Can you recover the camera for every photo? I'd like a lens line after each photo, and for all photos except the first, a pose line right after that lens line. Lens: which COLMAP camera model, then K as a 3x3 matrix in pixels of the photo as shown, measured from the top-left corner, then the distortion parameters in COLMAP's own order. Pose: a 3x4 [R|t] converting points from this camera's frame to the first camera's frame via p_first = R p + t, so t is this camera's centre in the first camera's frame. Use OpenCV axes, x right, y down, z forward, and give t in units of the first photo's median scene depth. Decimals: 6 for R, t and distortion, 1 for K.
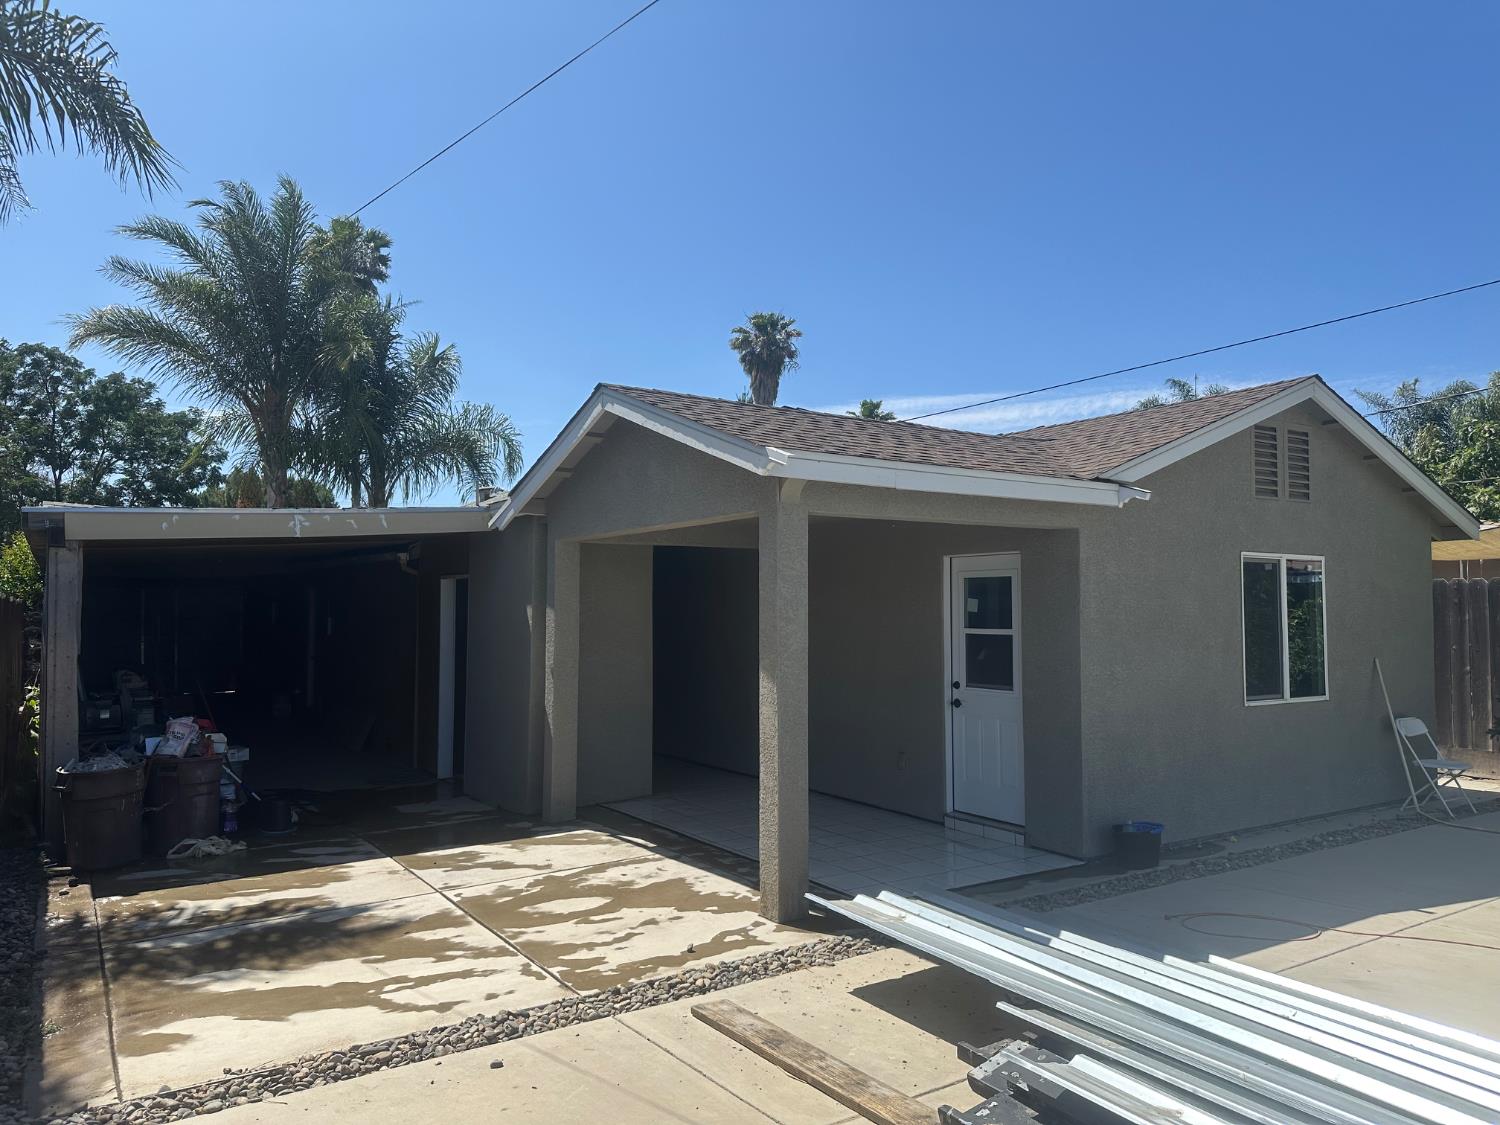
lens RADIAL K [[1027.0, 0, 750.0], [0, 1027.0, 562.5], [0, 0, 1]] dist [0.004406, 0.001185]
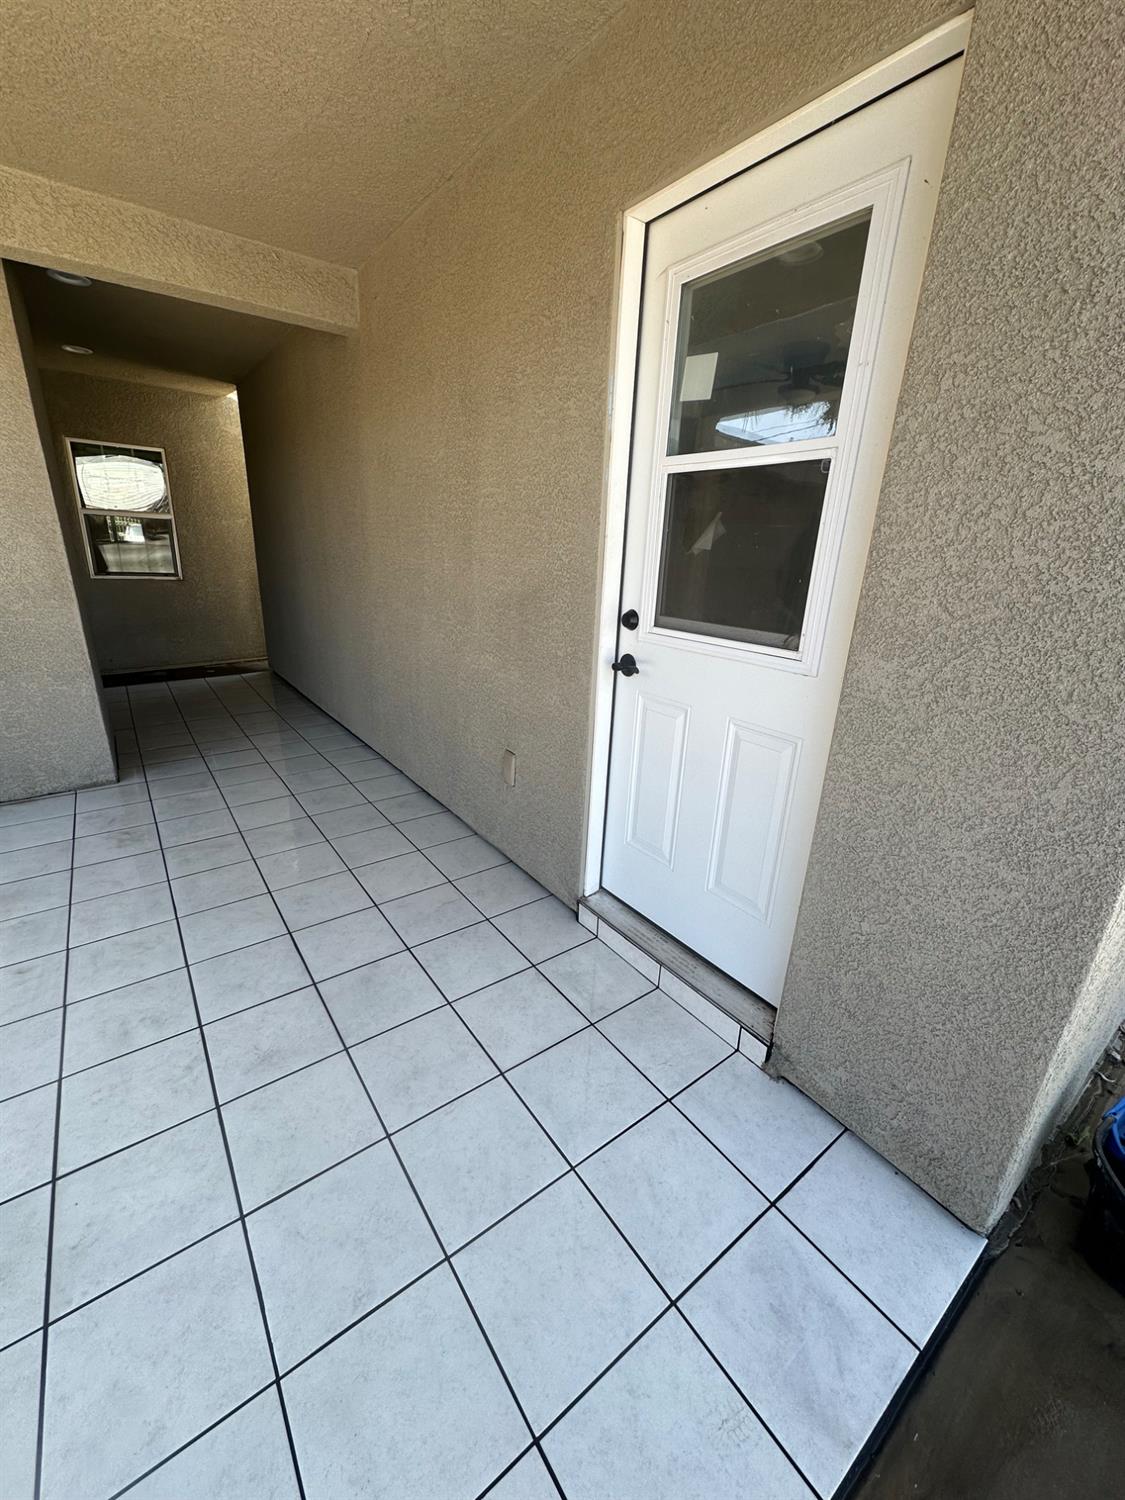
lens RADIAL K [[595.9, 0, 562.5], [0, 595.9, 750.0], [0, 0, 1]] dist [-0.001890, -0.000311]
pose [[0.996858, 0.019699, 0.076723, 0.160037], [-0.046063, 0.932135, 0.359169, 0.086018], [-0.064441, -0.361574, 0.930114, 0.778346]]
